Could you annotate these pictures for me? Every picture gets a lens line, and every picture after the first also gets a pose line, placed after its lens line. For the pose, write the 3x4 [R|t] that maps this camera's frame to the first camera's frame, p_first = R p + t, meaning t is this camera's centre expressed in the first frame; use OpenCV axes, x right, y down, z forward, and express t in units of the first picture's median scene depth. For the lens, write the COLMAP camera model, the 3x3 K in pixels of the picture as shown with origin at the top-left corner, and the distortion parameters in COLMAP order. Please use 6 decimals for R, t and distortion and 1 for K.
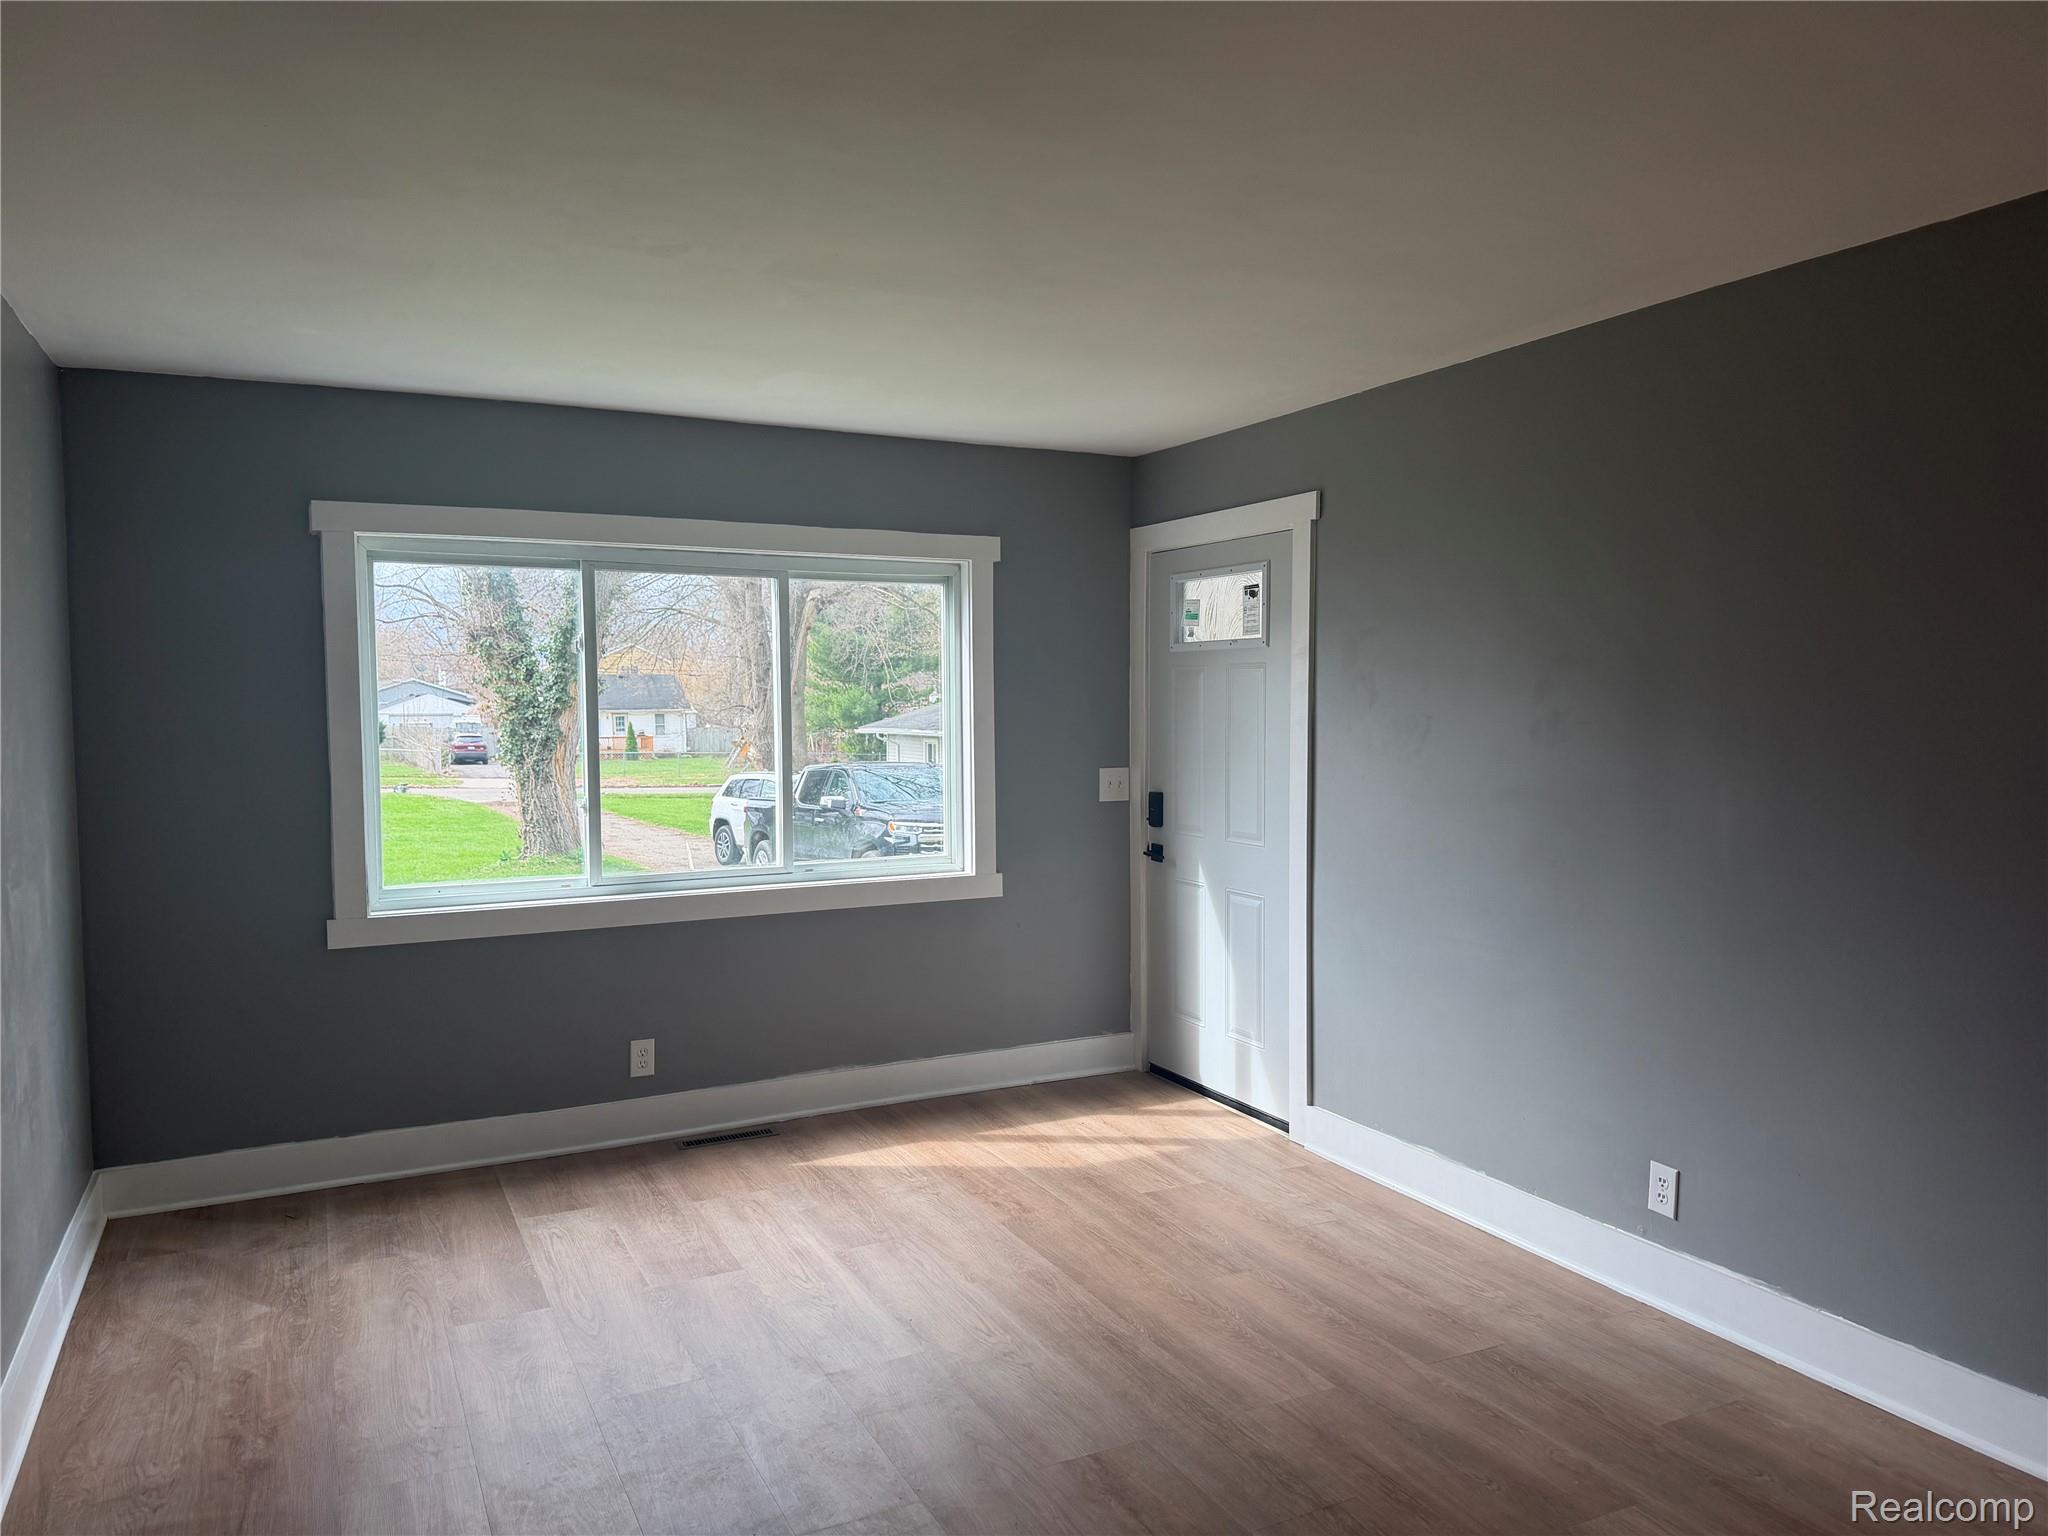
lens RADIAL K [[1430.3, 0, 1024.0], [0, 1430.3, 768.0], [0, 0, 1]] dist [0.070698, -0.088254]
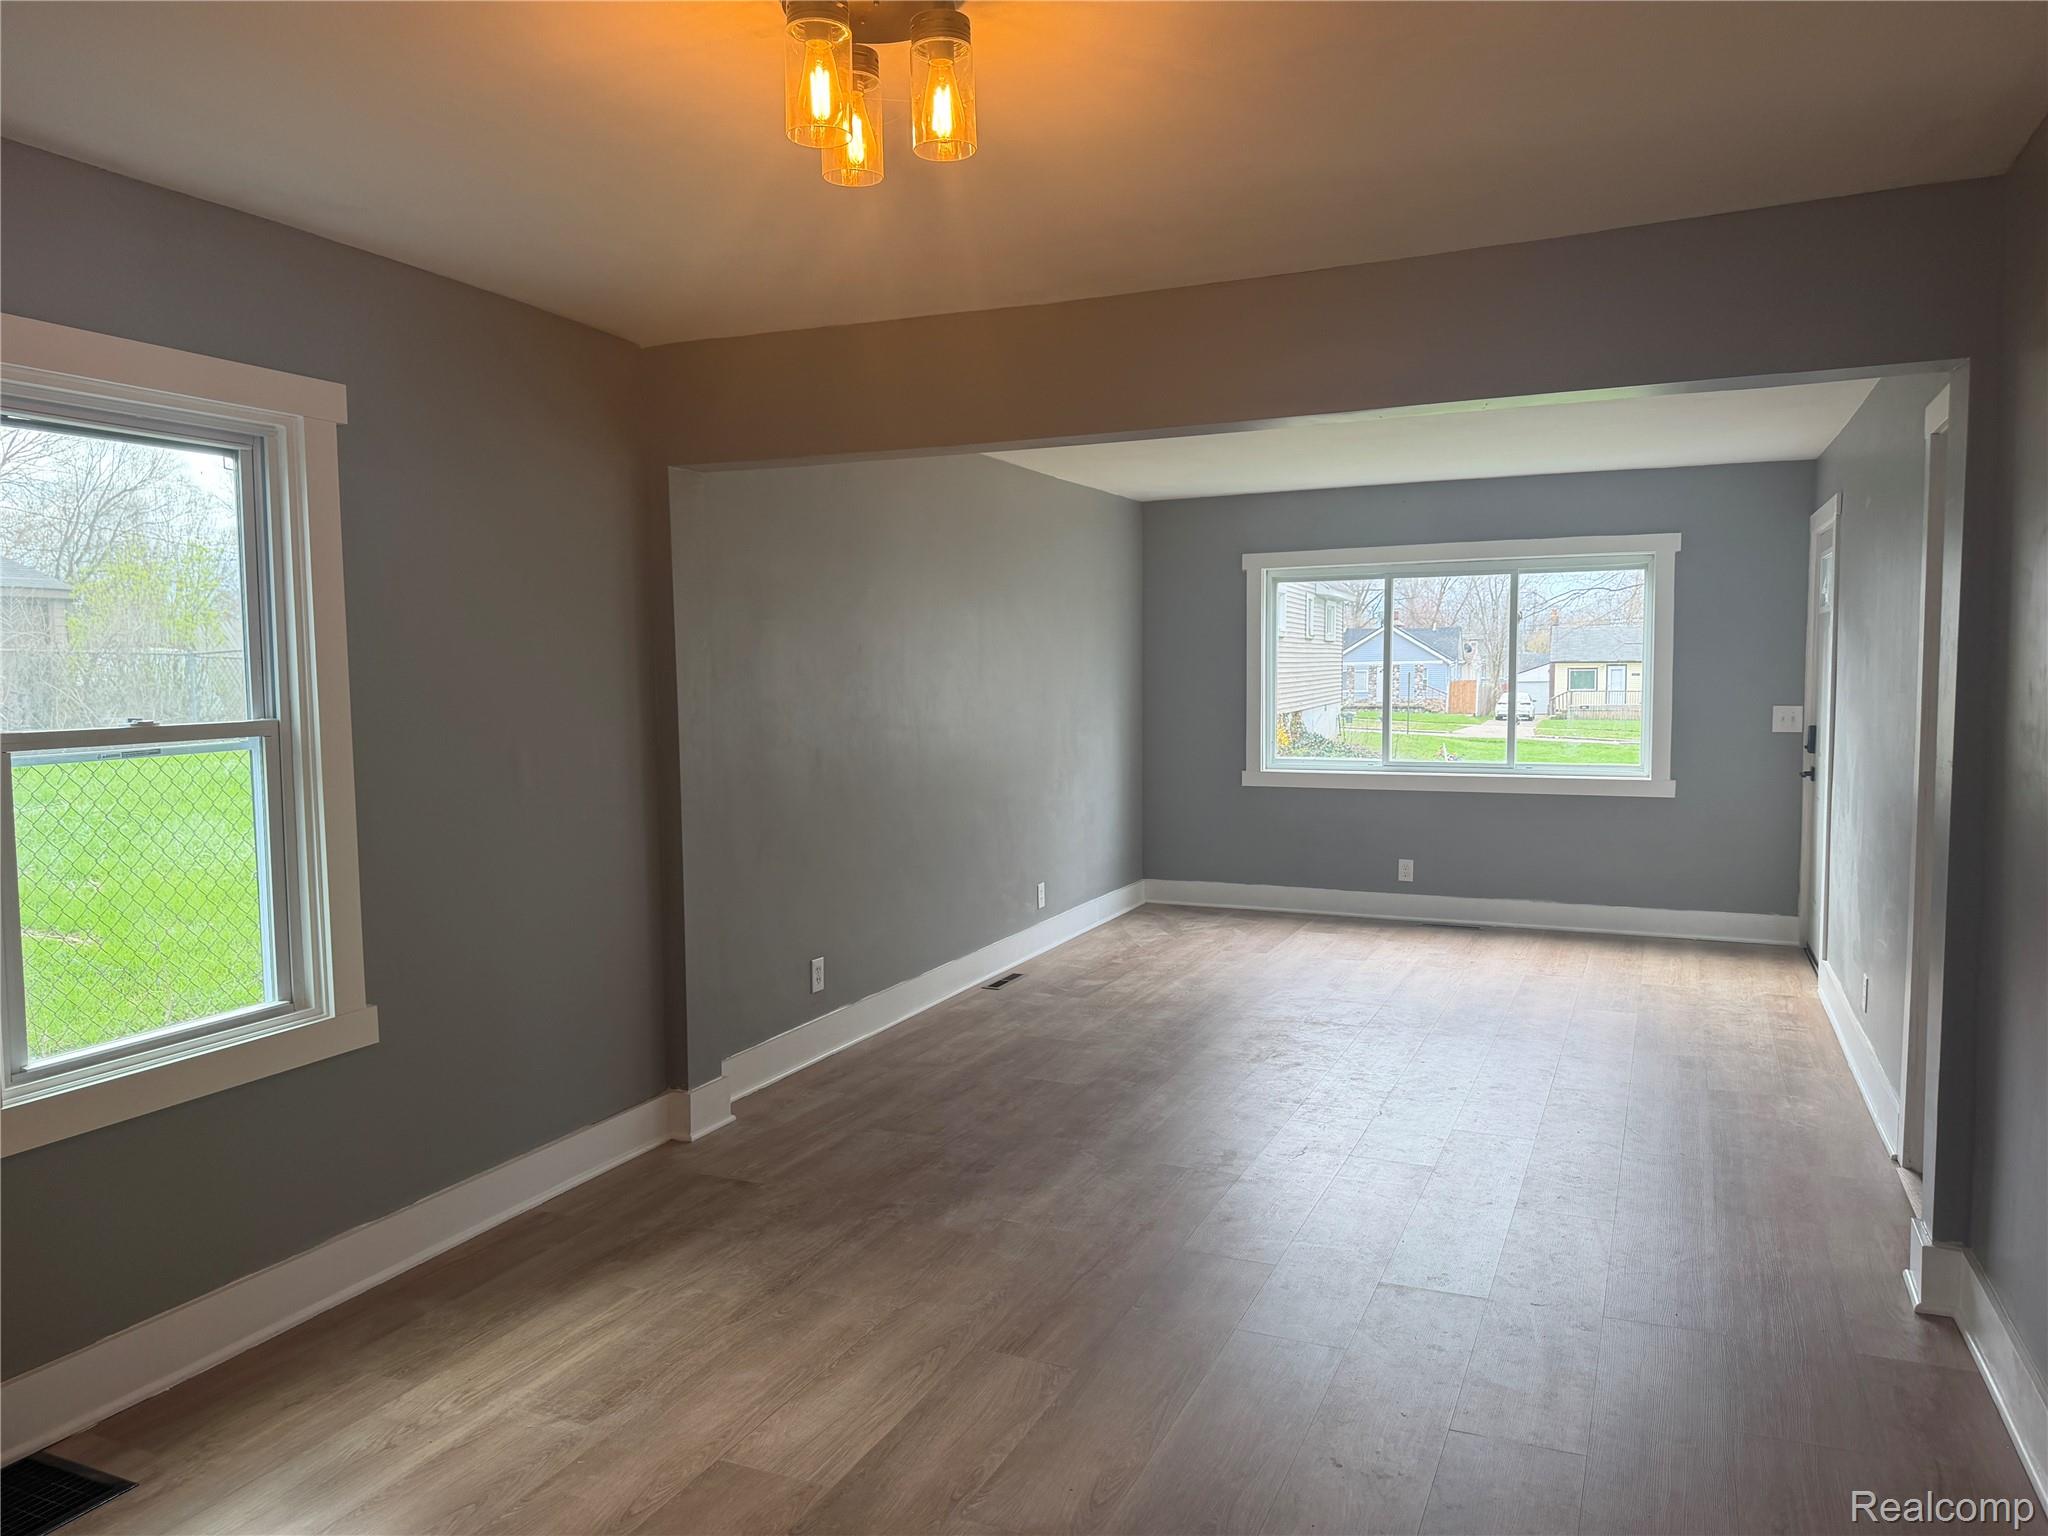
lens RADIAL K [[1430.3, 0, 1024.0], [0, 1430.3, 768.0], [0, 0, 1]] dist [0.070698, -0.088254]
pose [[0.626244, 0.055207, -0.777670, 0.755503], [-0.031792, 0.998468, 0.045281, 0.021439], [0.778979, -0.003633, 0.627040, -0.394512]]
